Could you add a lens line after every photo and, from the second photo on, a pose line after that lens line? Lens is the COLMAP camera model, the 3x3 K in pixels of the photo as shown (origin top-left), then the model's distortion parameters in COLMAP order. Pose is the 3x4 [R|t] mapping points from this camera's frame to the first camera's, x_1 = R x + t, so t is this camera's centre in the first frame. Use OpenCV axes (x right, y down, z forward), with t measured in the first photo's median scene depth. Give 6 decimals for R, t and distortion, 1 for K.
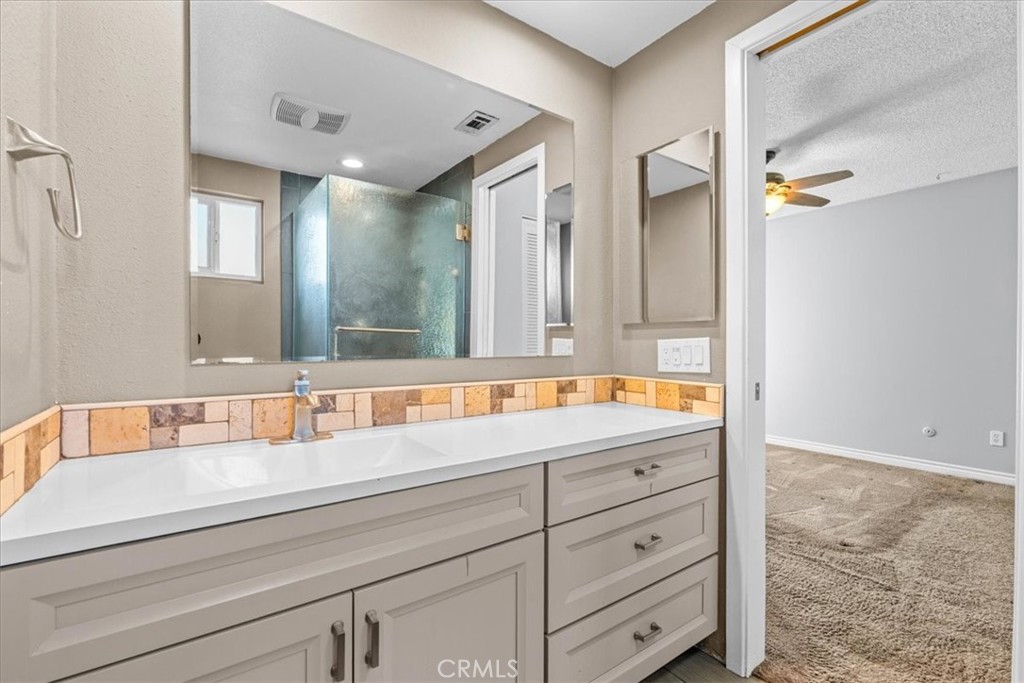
lens RADIAL K [[458.0, 0, 509.5], [0, 458.0, 341.8], [0, 0, 1]] dist [0.000776, 0.000367]
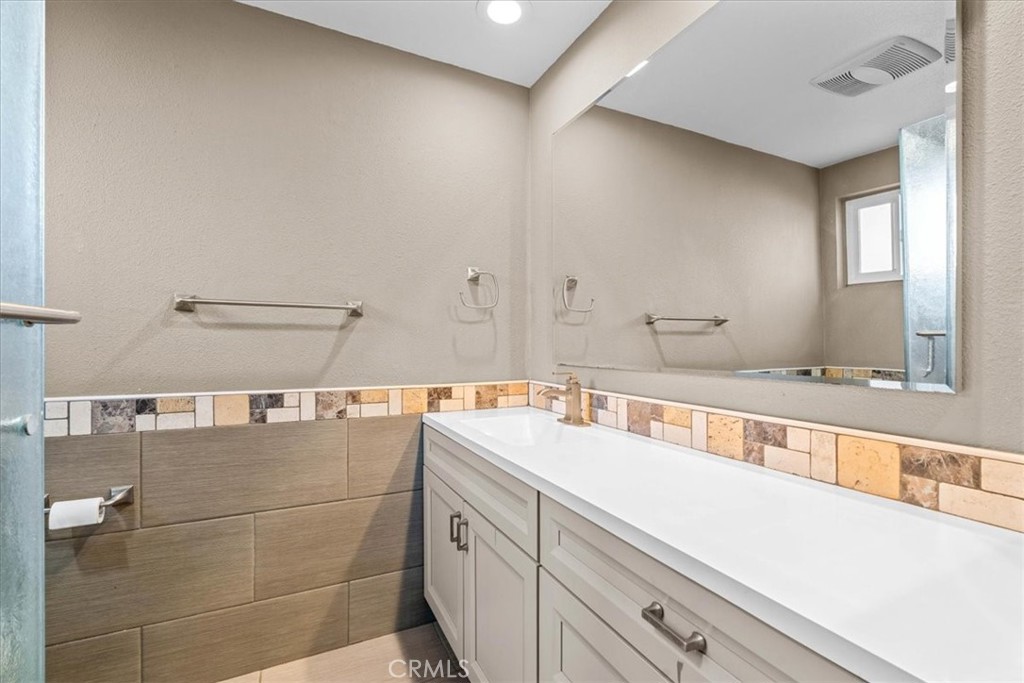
lens RADIAL K [[458.0, 0, 509.5], [0, 458.0, 341.8], [0, 0, 1]] dist [0.000776, 0.000367]
pose [[-0.153932, -0.010240, -0.988028, 0.682893], [-0.009531, 0.999915, -0.008879, -0.009884], [0.988035, 0.008050, -0.154016, 0.757745]]
